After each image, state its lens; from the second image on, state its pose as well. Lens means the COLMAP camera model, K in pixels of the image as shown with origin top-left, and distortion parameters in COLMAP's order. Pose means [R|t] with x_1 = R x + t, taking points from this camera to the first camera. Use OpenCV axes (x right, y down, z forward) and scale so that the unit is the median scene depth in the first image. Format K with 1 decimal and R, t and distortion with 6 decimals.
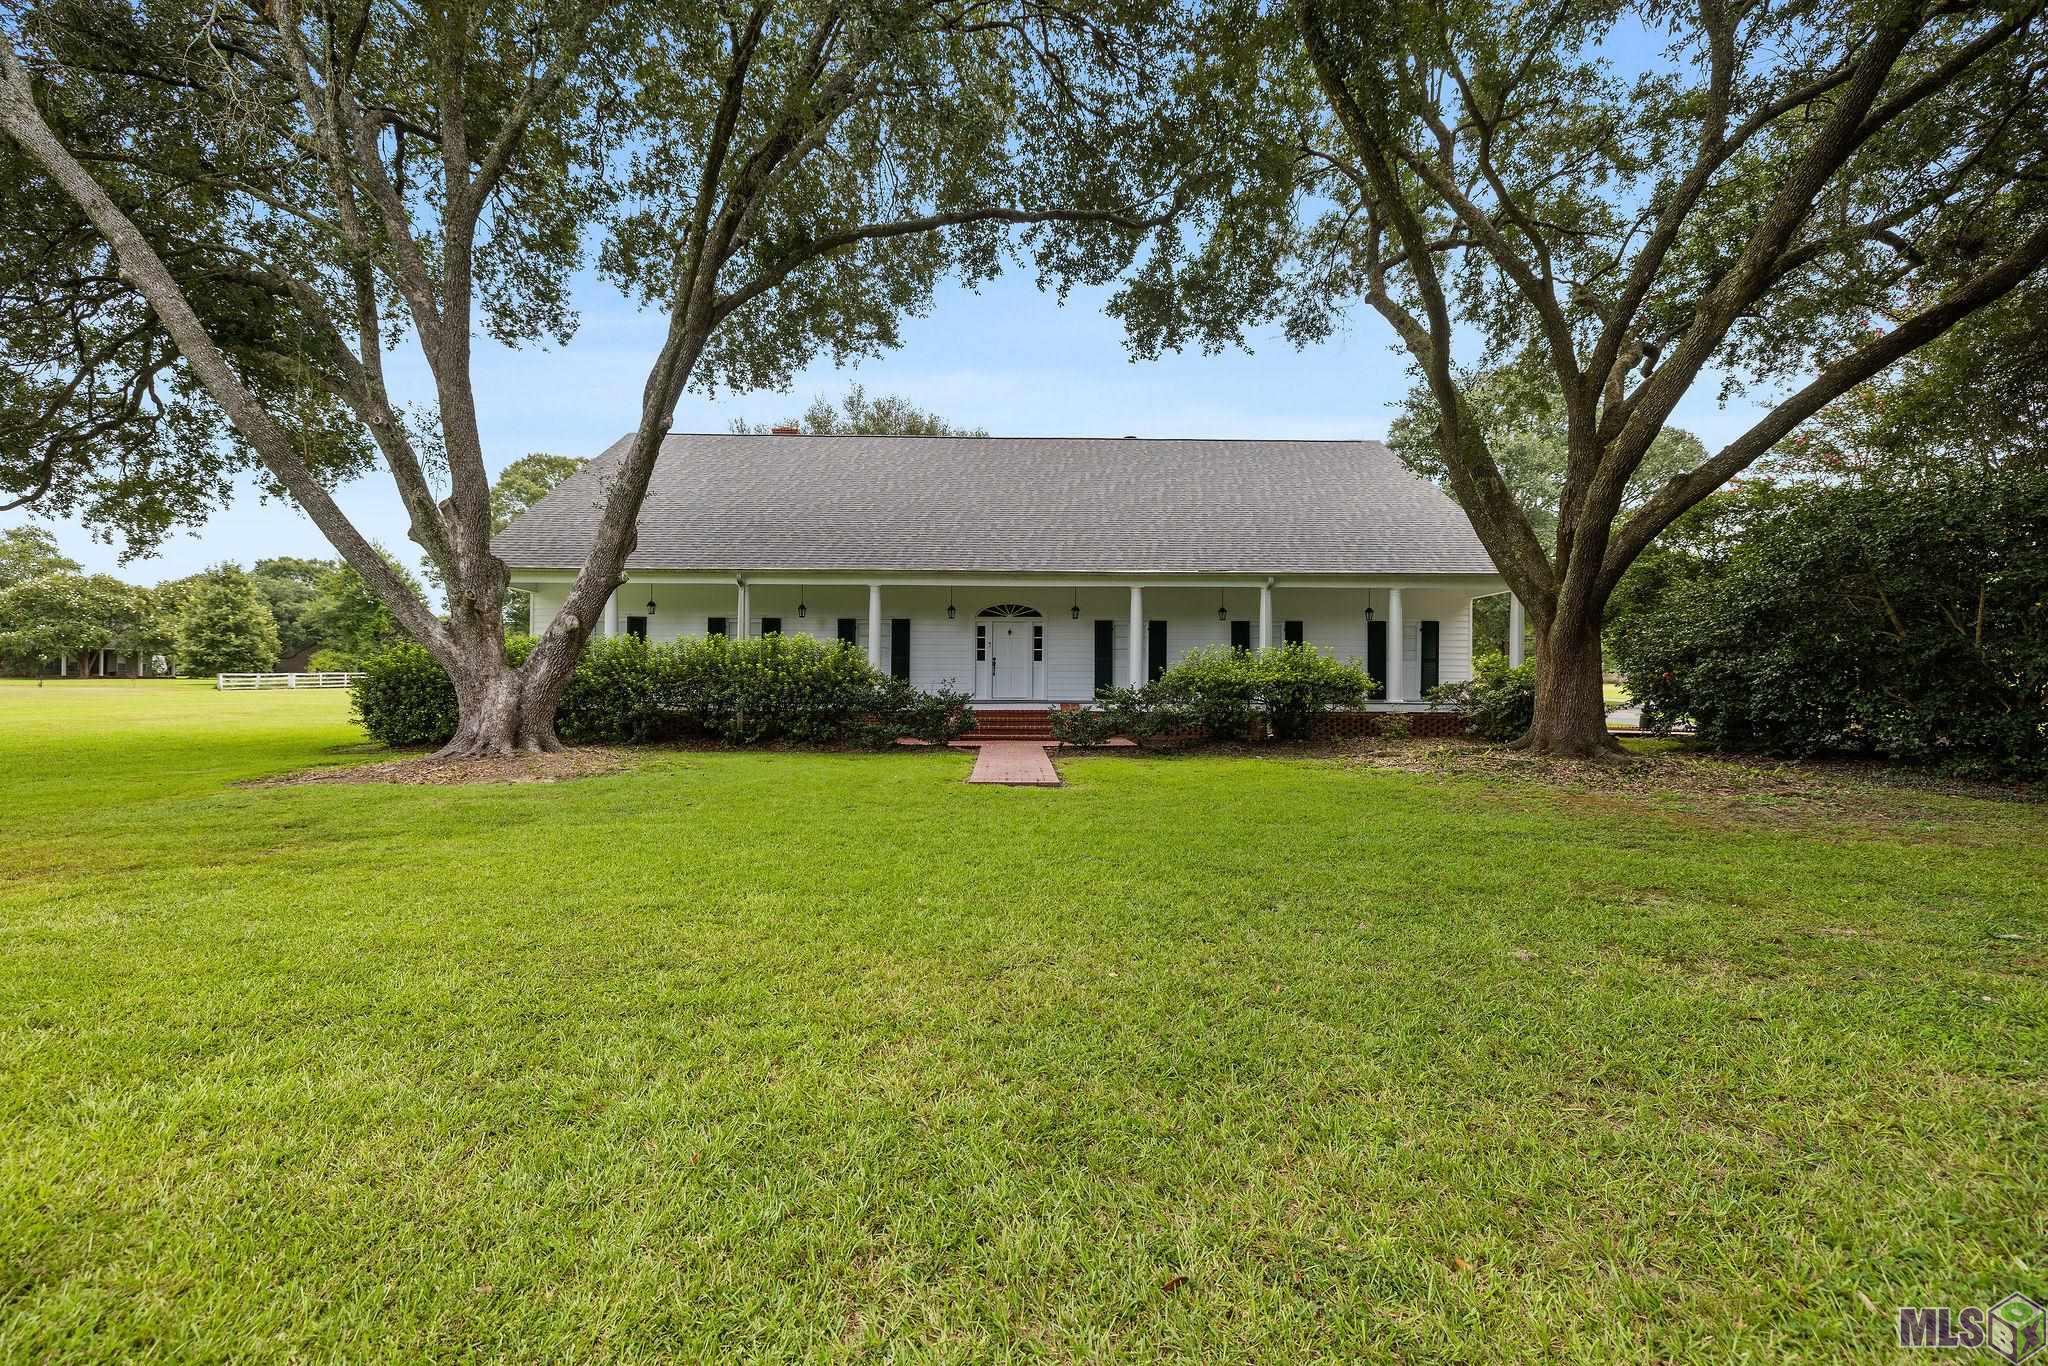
lens RADIAL K [[845.5, 0, 1023.3], [0, 845.5, 683.9], [0, 0, 1]] dist [-0.001803, -0.000795]
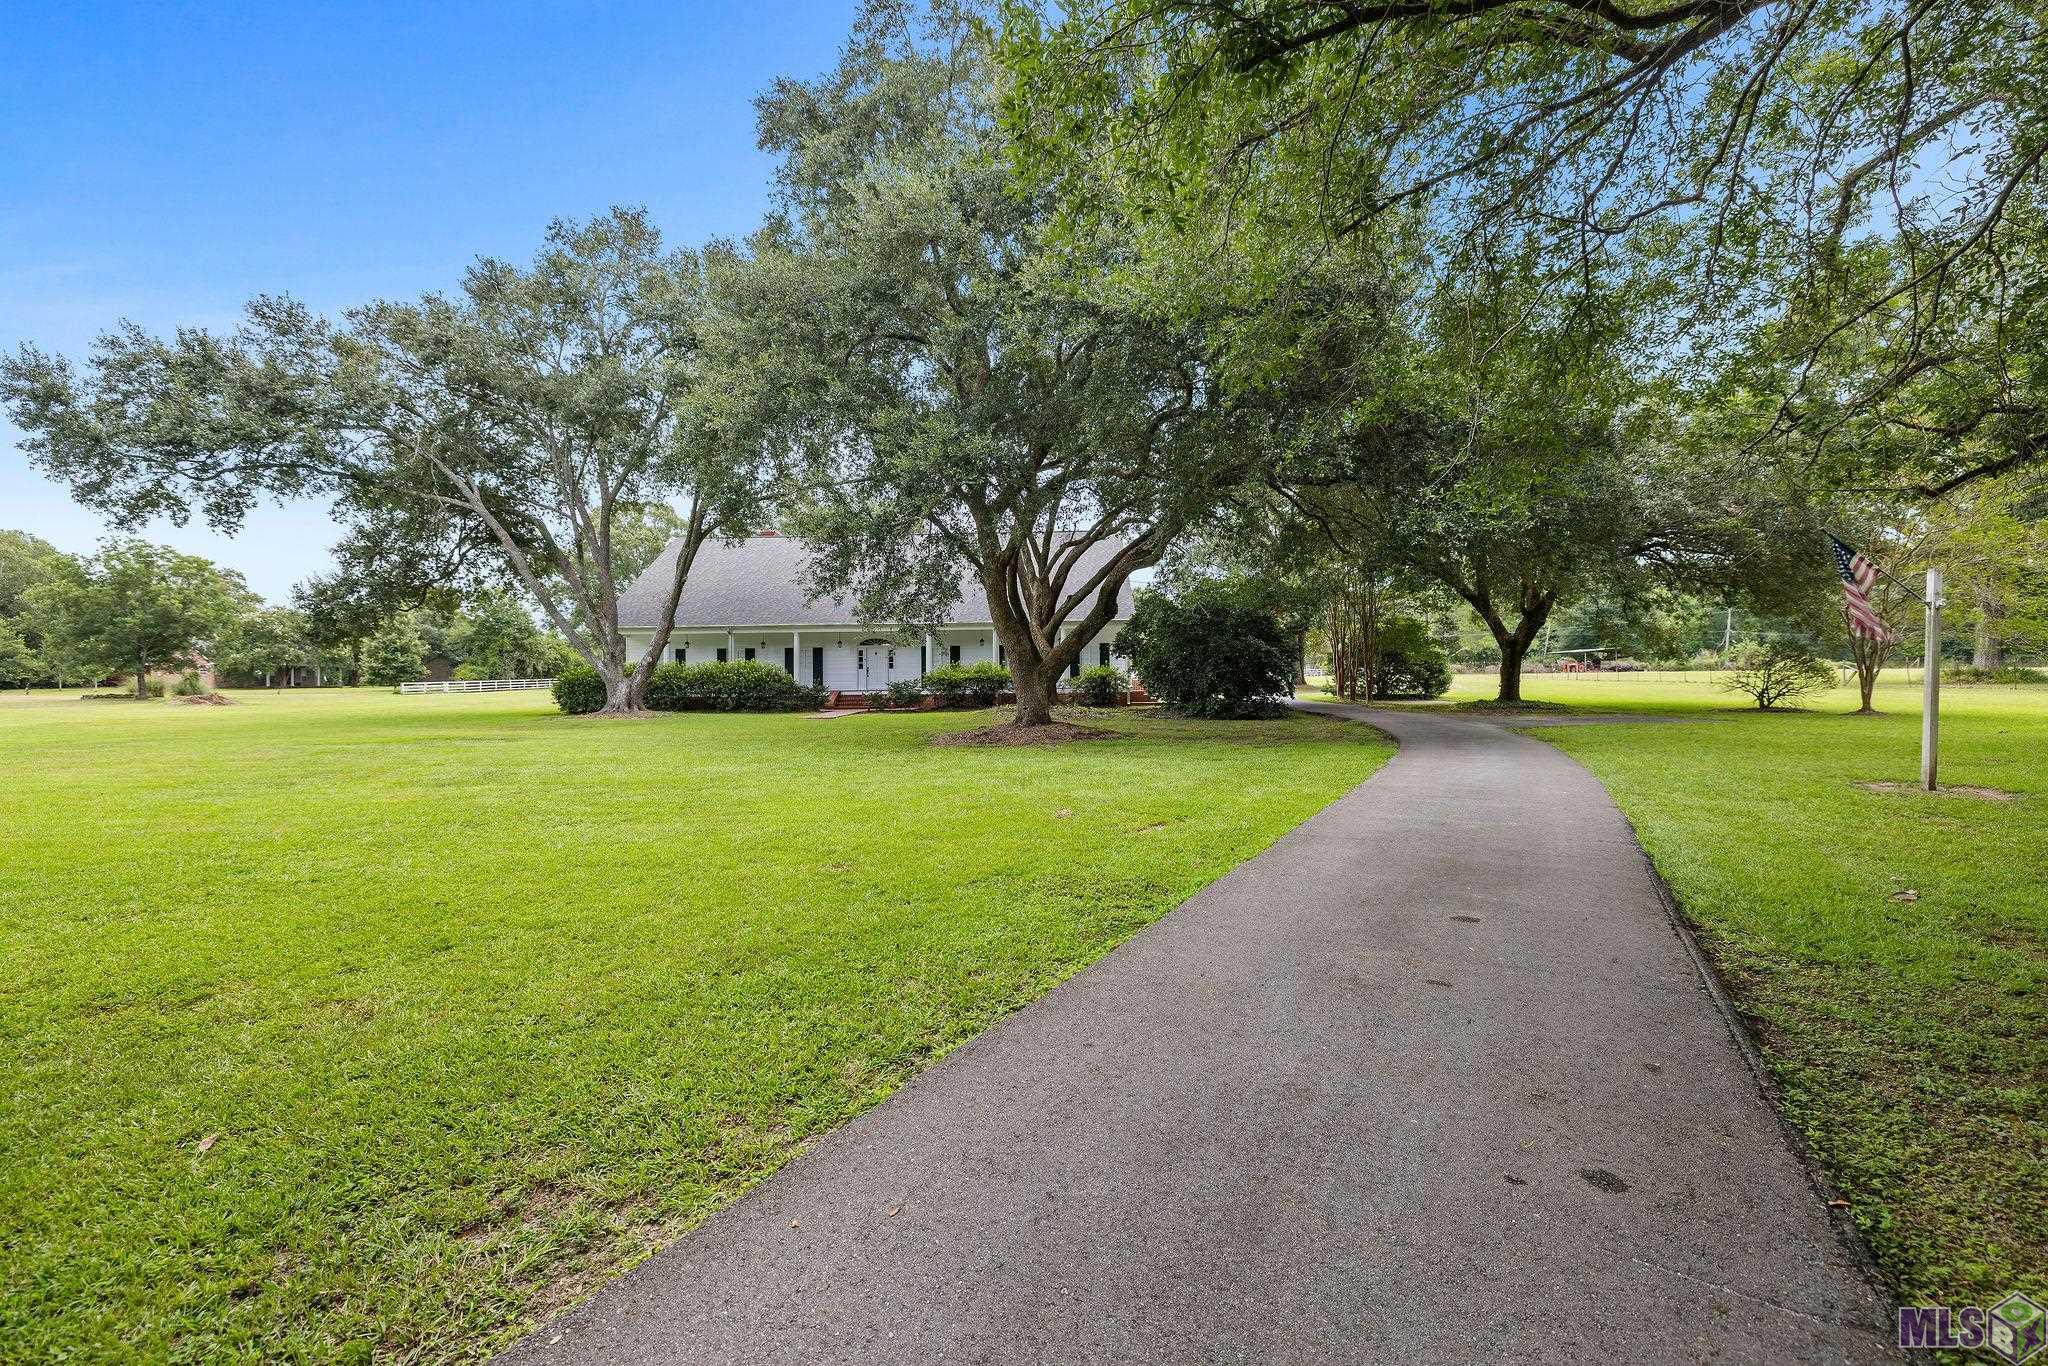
lens RADIAL K [[845.5, 0, 1024.7], [0, 845.5, 682.2], [0, 0, 1]] dist [-0.001803, -0.000795]
pose [[0.997766, -0.015141, -0.065069, 0.430172], [0.015116, 0.999885, -0.000888, 0.008550], [0.065075, -0.000098, 0.997880, -0.833277]]
